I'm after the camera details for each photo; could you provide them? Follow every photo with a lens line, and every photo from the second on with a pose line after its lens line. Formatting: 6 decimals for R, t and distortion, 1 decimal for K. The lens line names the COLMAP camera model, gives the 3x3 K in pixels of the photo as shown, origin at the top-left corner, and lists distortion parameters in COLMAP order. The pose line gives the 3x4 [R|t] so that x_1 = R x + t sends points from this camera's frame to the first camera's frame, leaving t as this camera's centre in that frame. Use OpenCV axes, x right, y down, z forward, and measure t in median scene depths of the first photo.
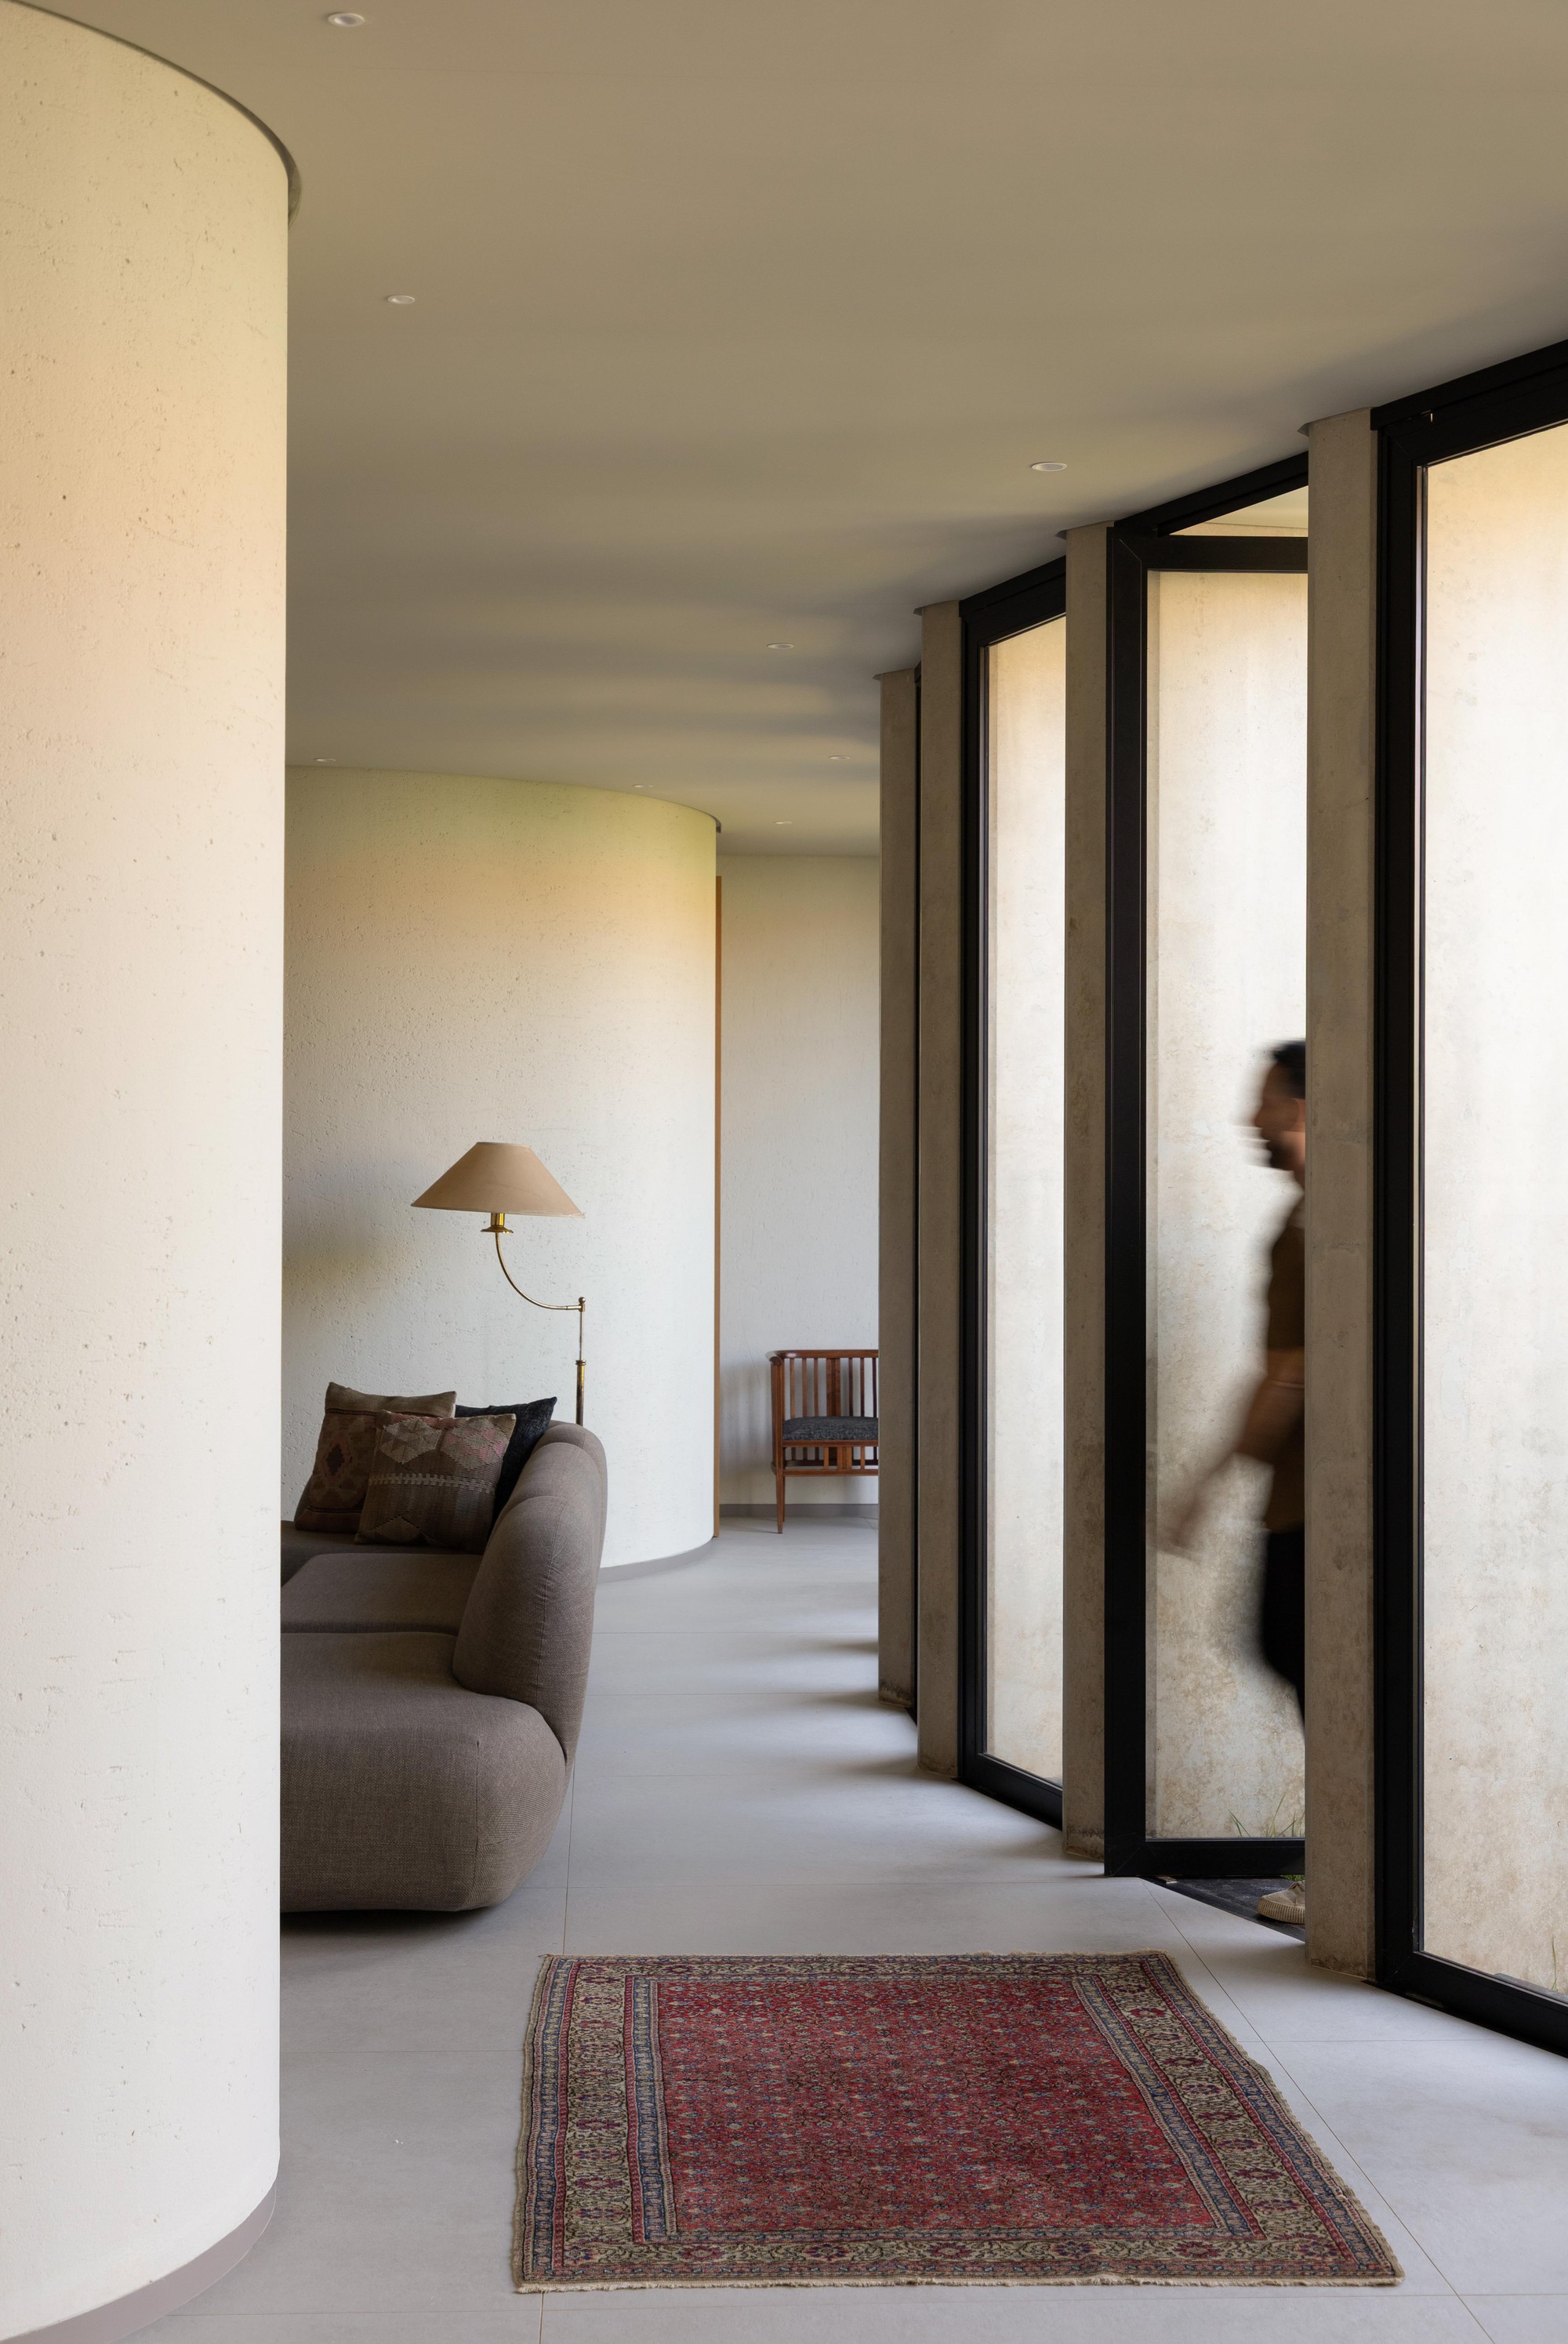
lens RADIAL K [[3138.2, 0, 802.3], [0, 3138.2, 1172.9], [0, 0, 1]] dist [0.047564, 0.000000]
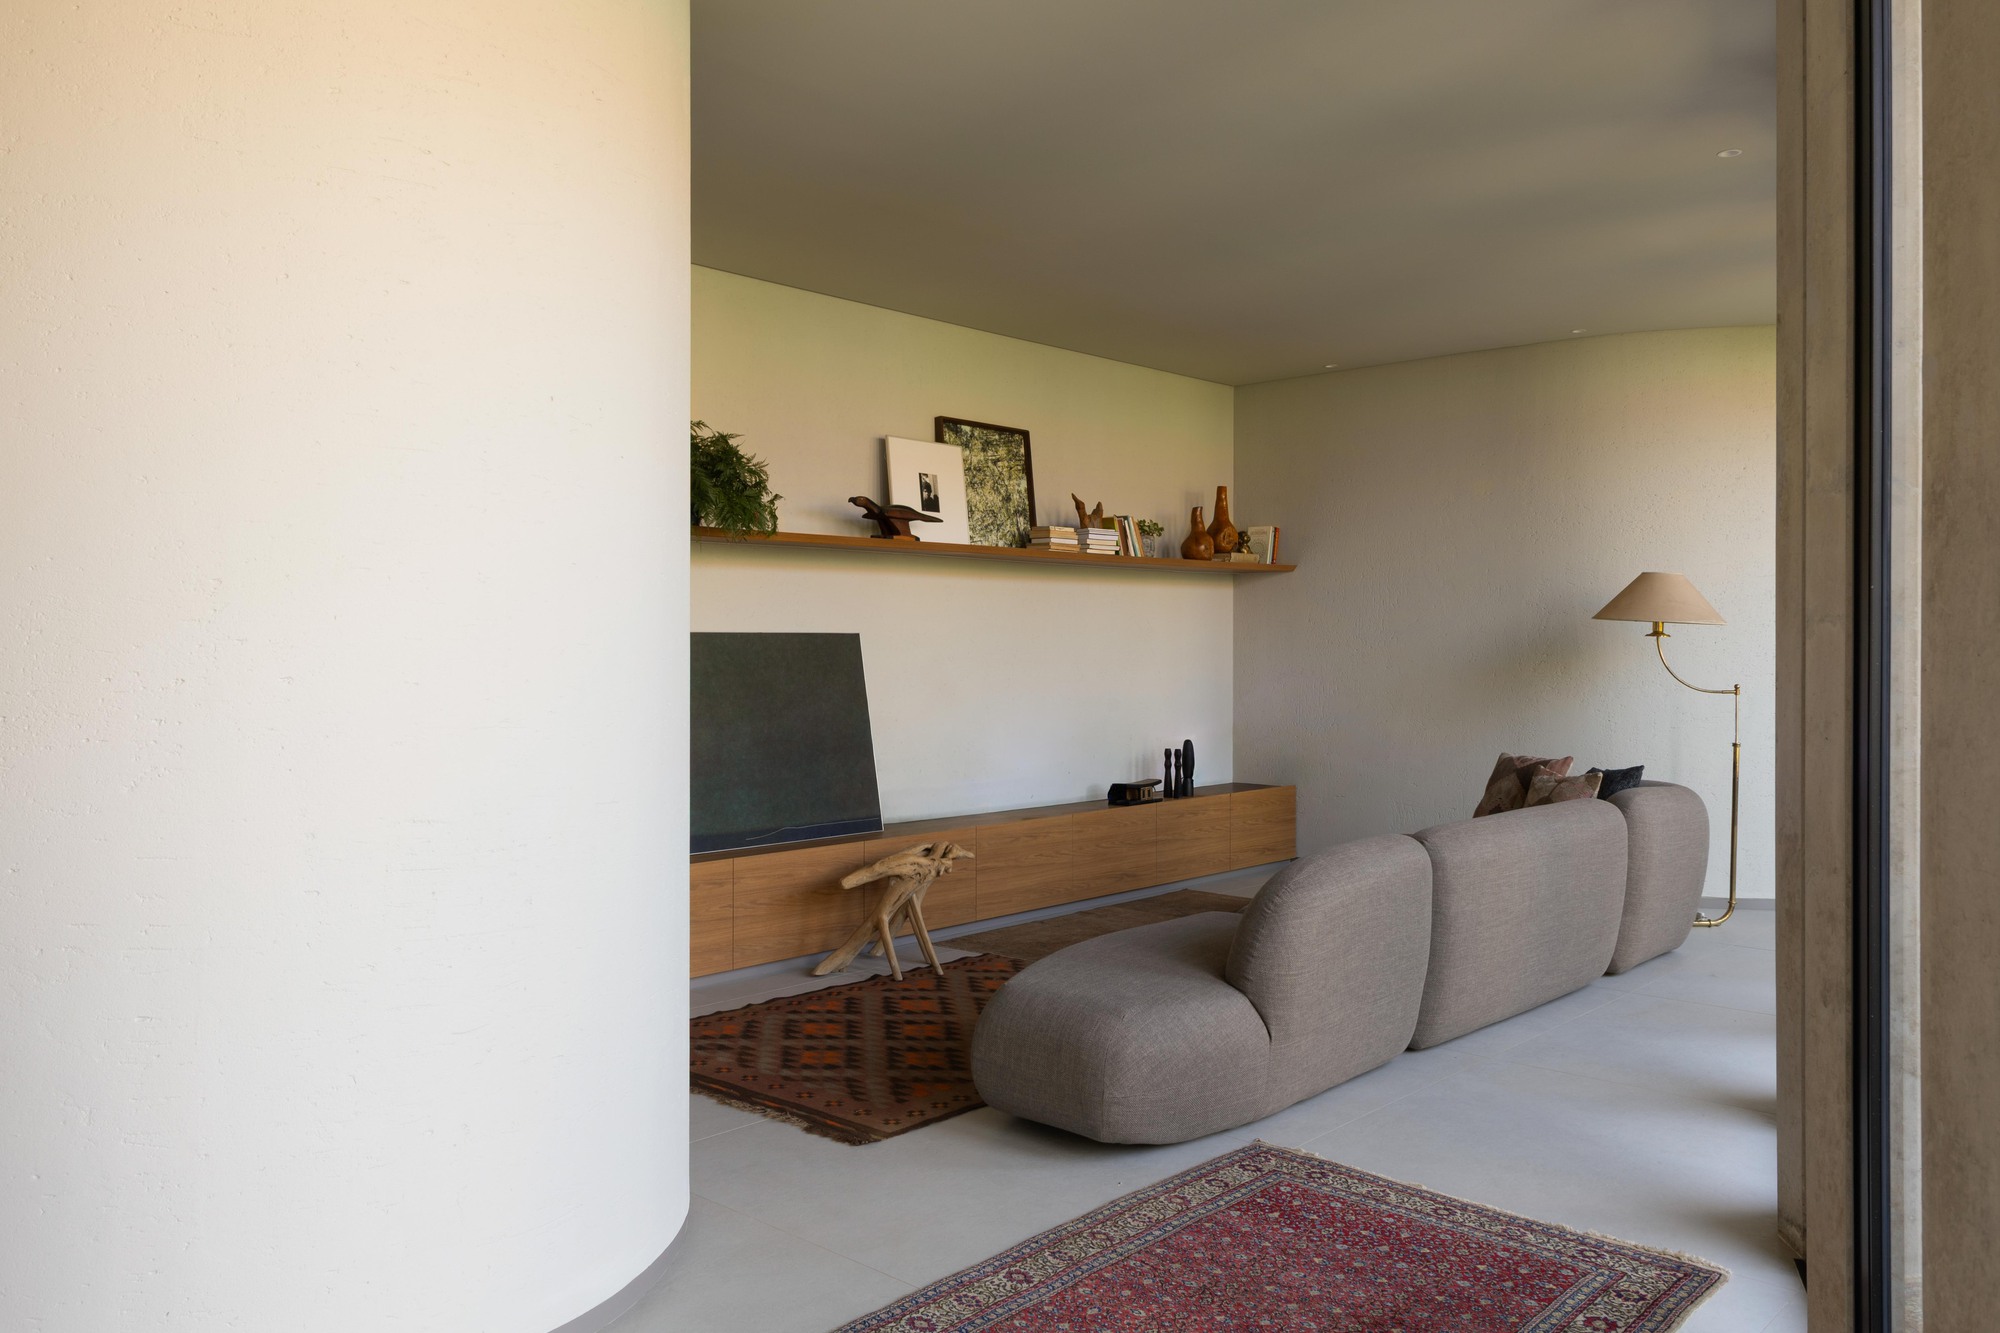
lens RADIAL K [[1460.1, 0, 1001.7], [0, 1460.1, 626.8], [0, 0, 1]] dist [0.025306, 0.001881]
pose [[0.694976, -0.004780, -0.719017, 0.252995], [0.005351, 0.999985, -0.001477, 0.020826], [0.719013, -0.002821, 0.694991, 0.480726]]
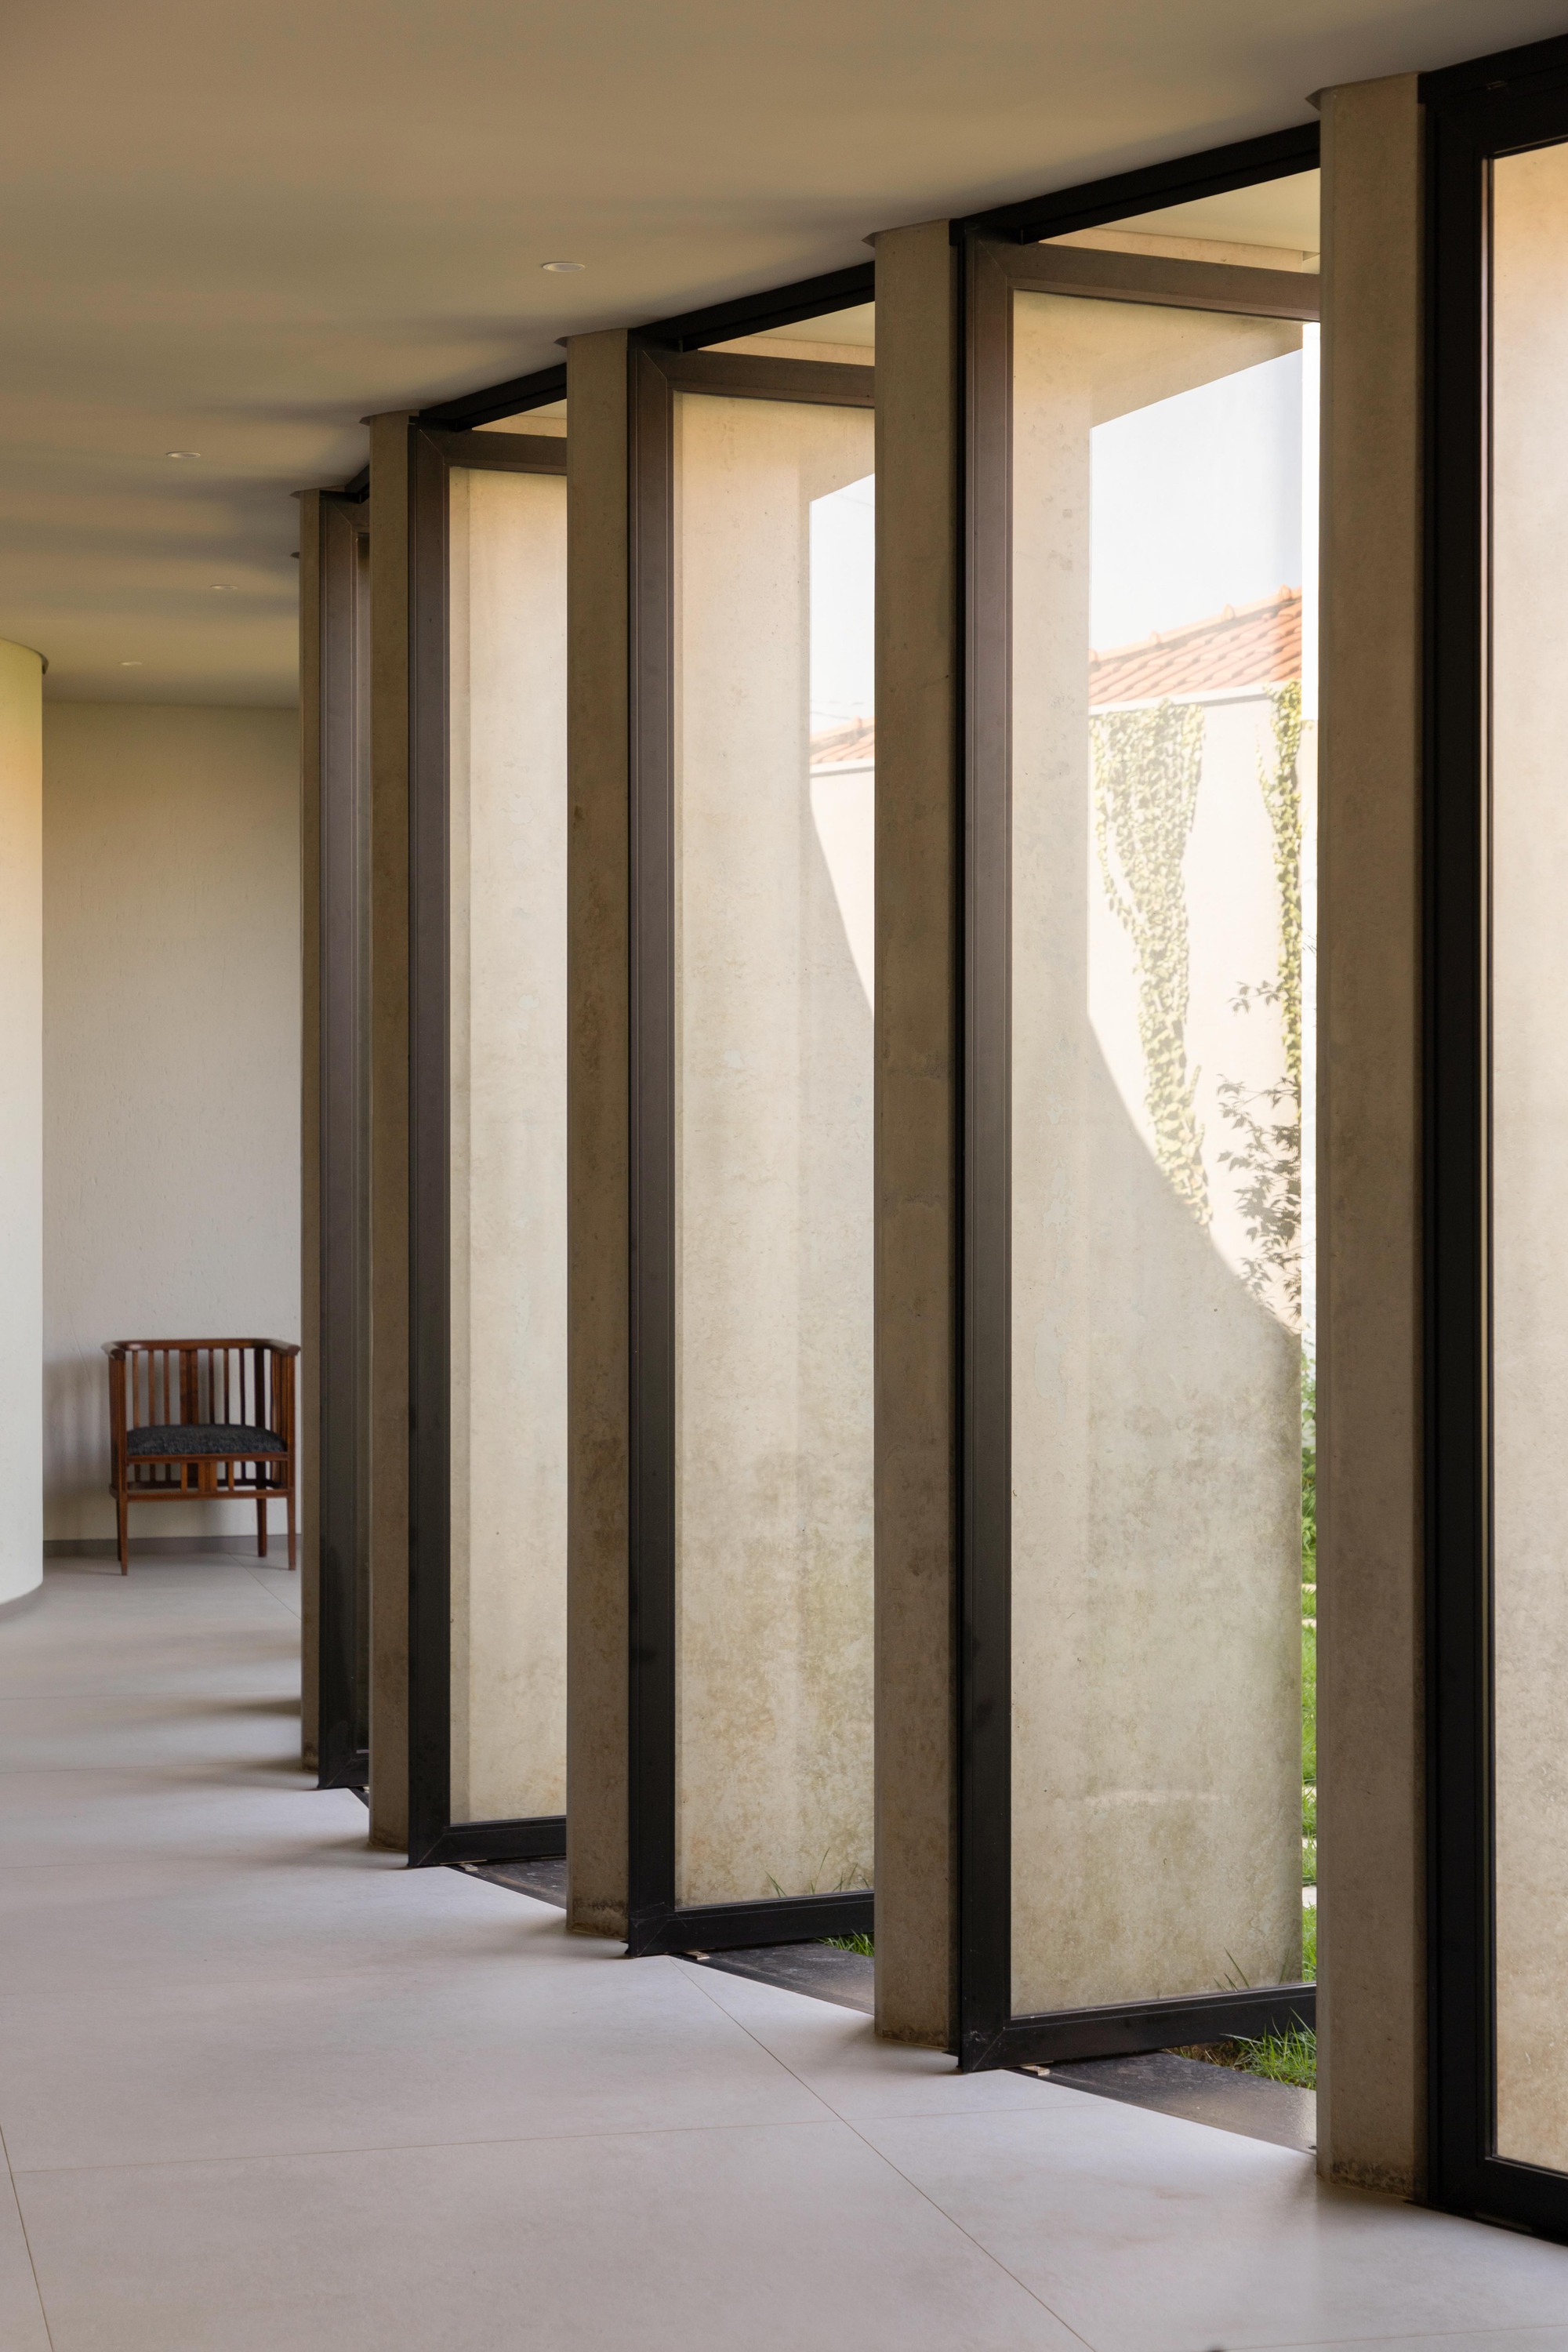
lens RADIAL K [[4128.2, 0, 775.4], [0, 4128.2, 1173.7], [0, 0, 1]] dist [0.099045, 0.000000]
pose [[0.985522, -0.006964, 0.169404, -0.048275], [0.004297, 0.999861, 0.016101, -0.001531], [-0.169492, -0.015139, 0.985415, -0.086457]]
